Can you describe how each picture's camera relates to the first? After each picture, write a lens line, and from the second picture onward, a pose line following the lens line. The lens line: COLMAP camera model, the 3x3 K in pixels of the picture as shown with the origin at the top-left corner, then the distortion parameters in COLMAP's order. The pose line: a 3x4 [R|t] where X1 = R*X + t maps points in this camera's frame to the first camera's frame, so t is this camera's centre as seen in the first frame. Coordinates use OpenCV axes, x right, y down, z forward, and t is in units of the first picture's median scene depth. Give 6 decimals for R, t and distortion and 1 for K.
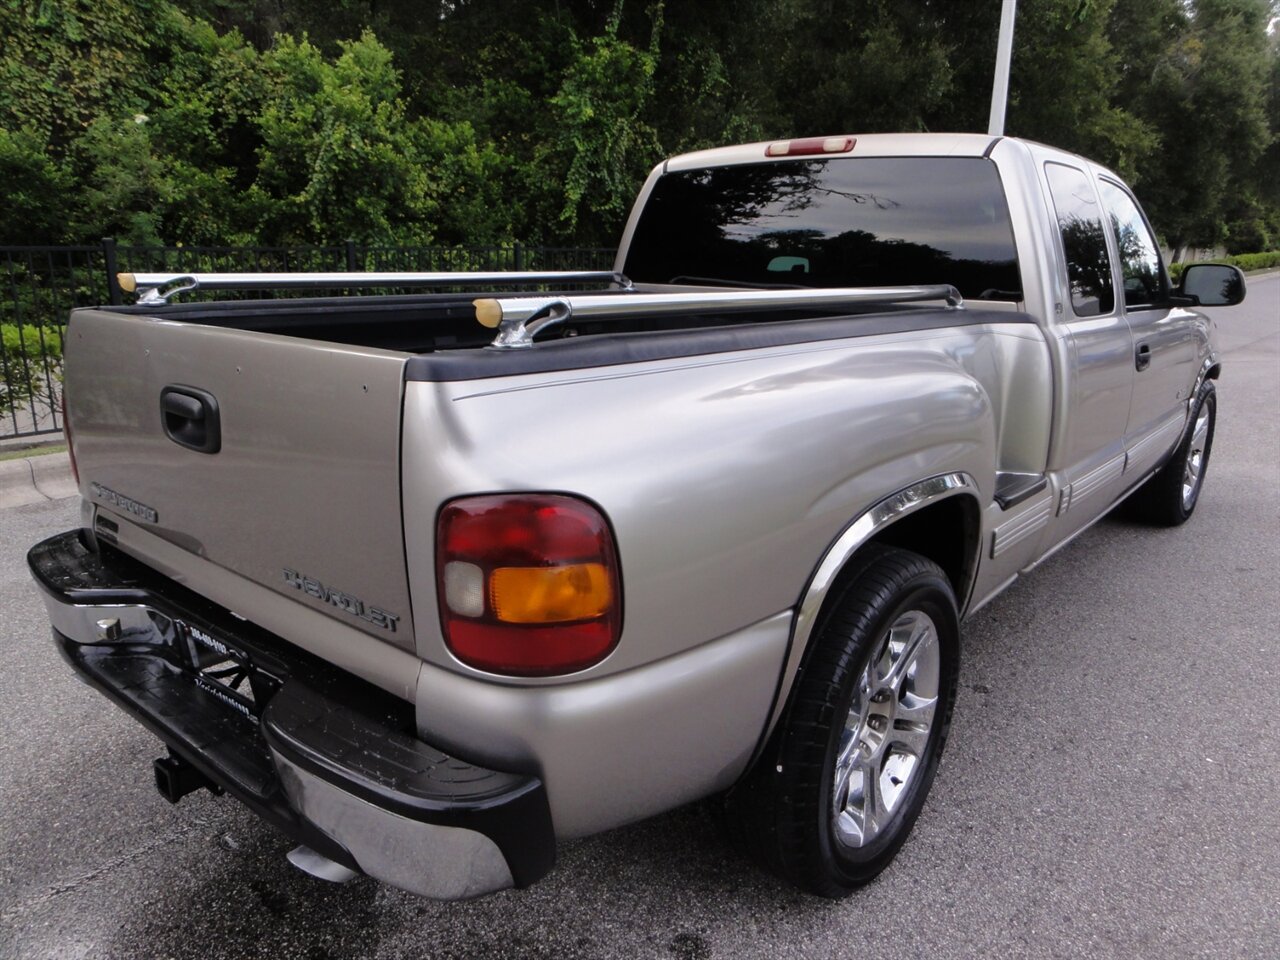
lens RADIAL K [[907.5, 0, 638.6], [0, 907.5, 477.6], [0, 0, 1]] dist [-0.007160, 0.007547]
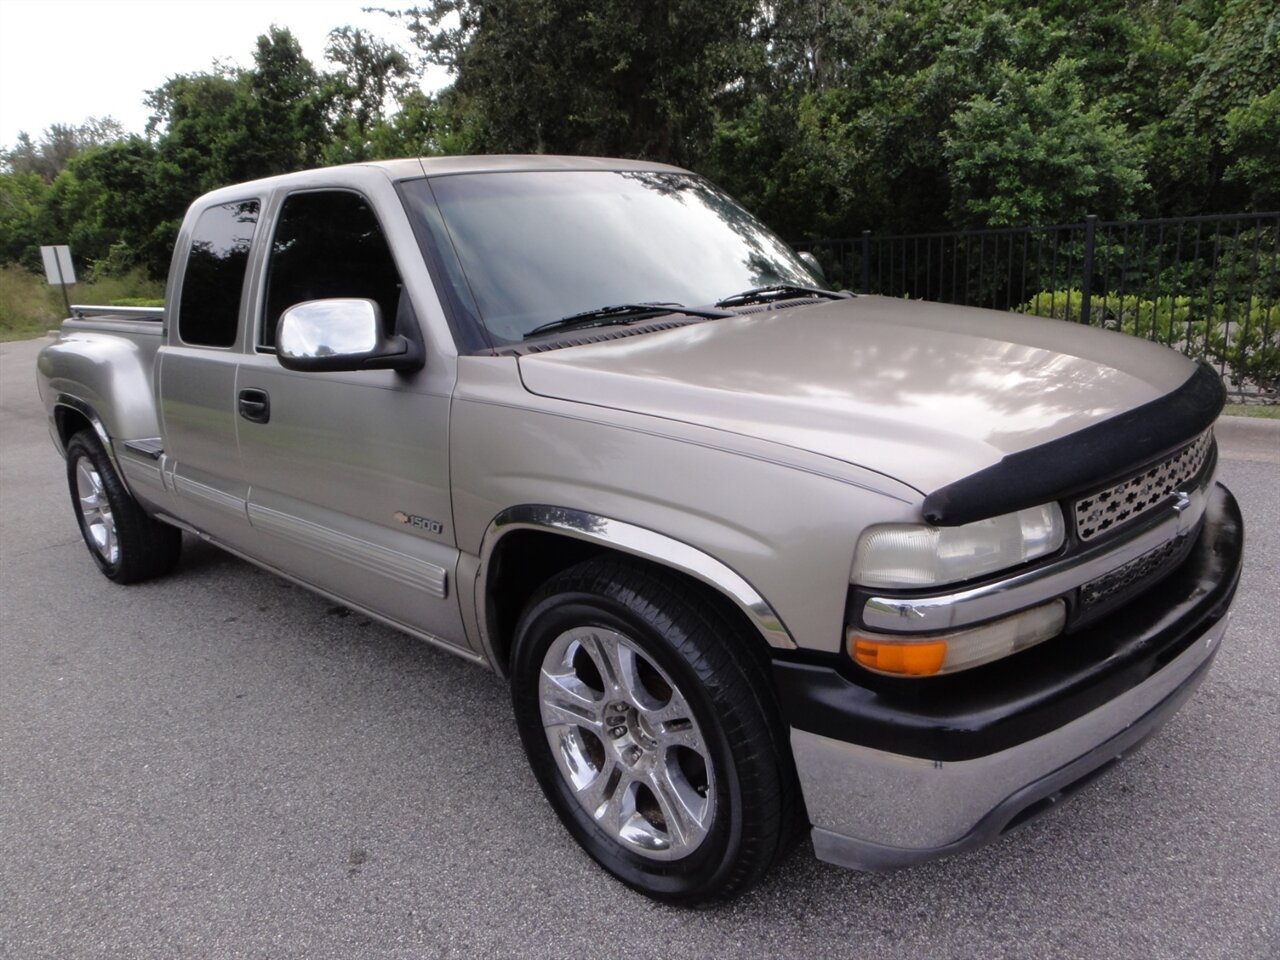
lens RADIAL K [[907.5, 0, 649.2], [0, 907.5, 471.1], [0, 0, 1]] dist [-0.007160, 0.007547]
pose [[-0.049183, 0.238376, -0.969927, 0.766202], [-0.185787, 0.951971, 0.243383, -0.196169], [0.981358, 0.192170, -0.002534, 0.761002]]
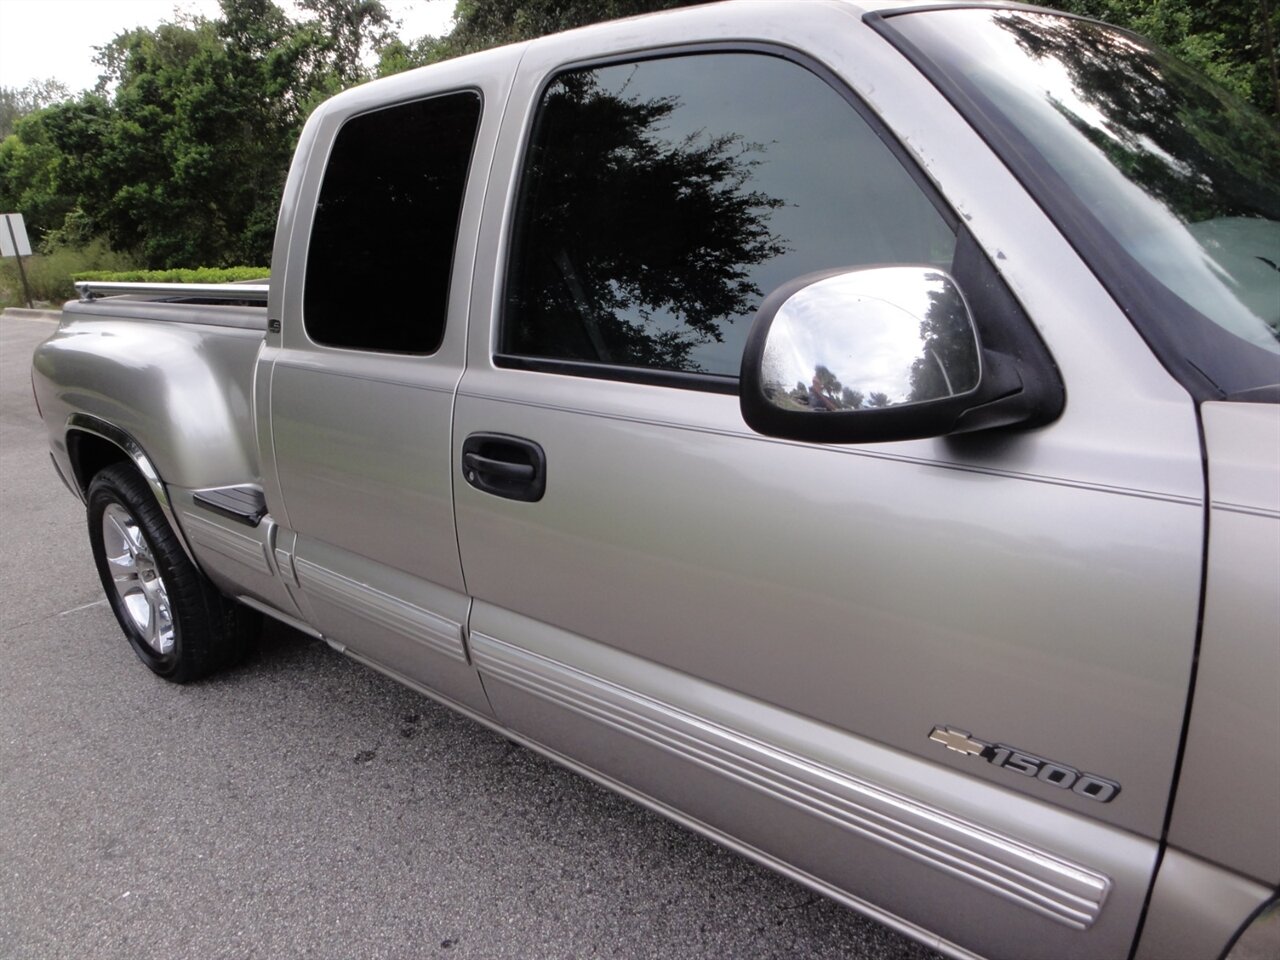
lens RADIAL K [[907.5, 0, 645.3], [0, 907.5, 479.0], [0, 0, 1]] dist [-0.007160, 0.007547]
pose [[-0.014984, 0.281342, -0.959491, 0.553729], [-0.176657, 0.943758, 0.279488, -0.150315], [0.984158, 0.173688, 0.035559, 0.581003]]
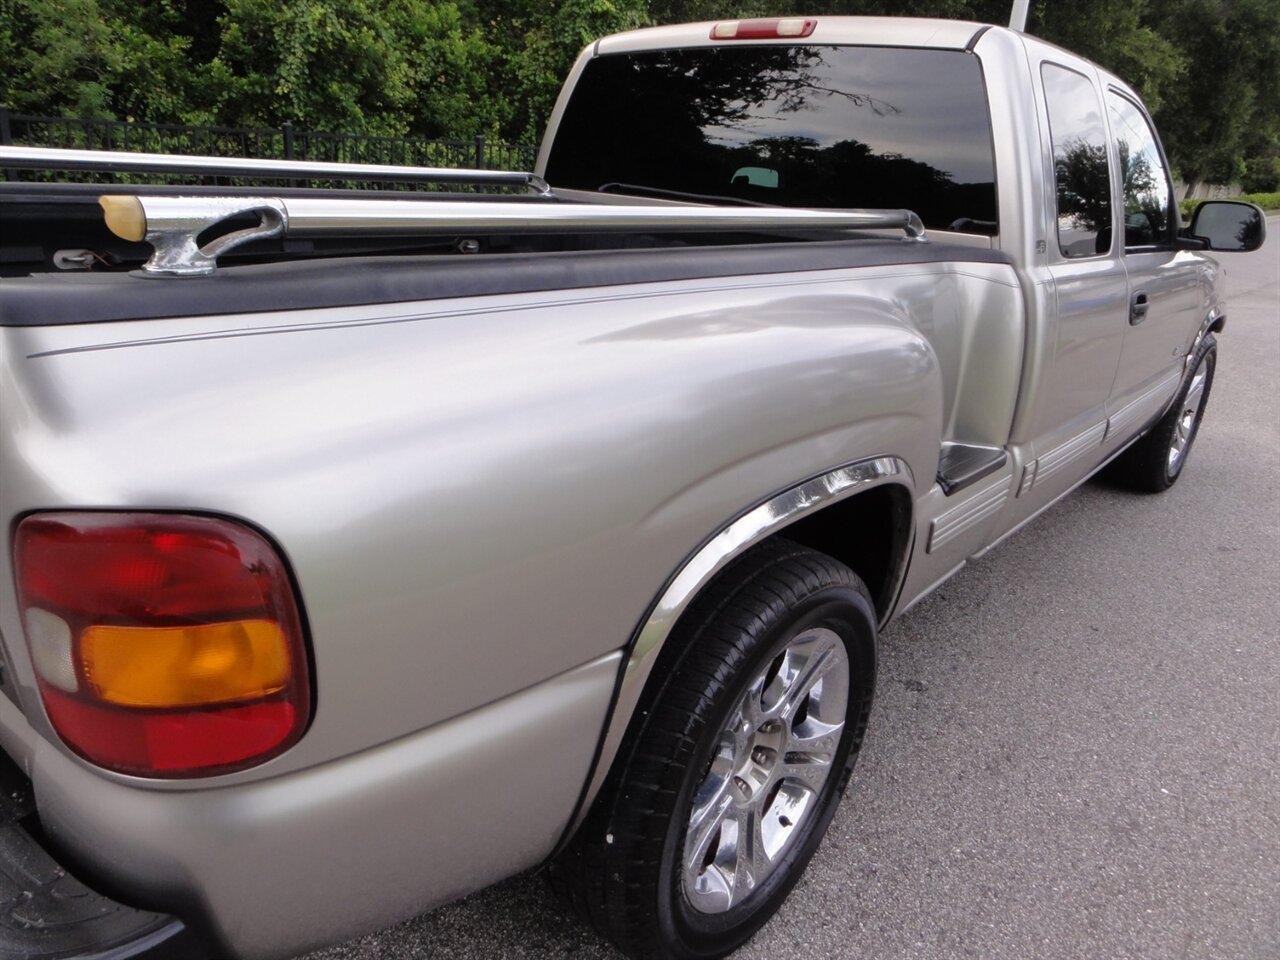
lens RADIAL K [[907.5, 0, 637.9], [0, 907.5, 476.8], [0, 0, 1]] dist [-0.007160, 0.007547]
pose [[0.998643, 0.050457, 0.012909, 0.044135], [-0.051452, 0.994207, 0.094366, -0.017239], [-0.008073, -0.094902, 0.995454, 0.074501]]
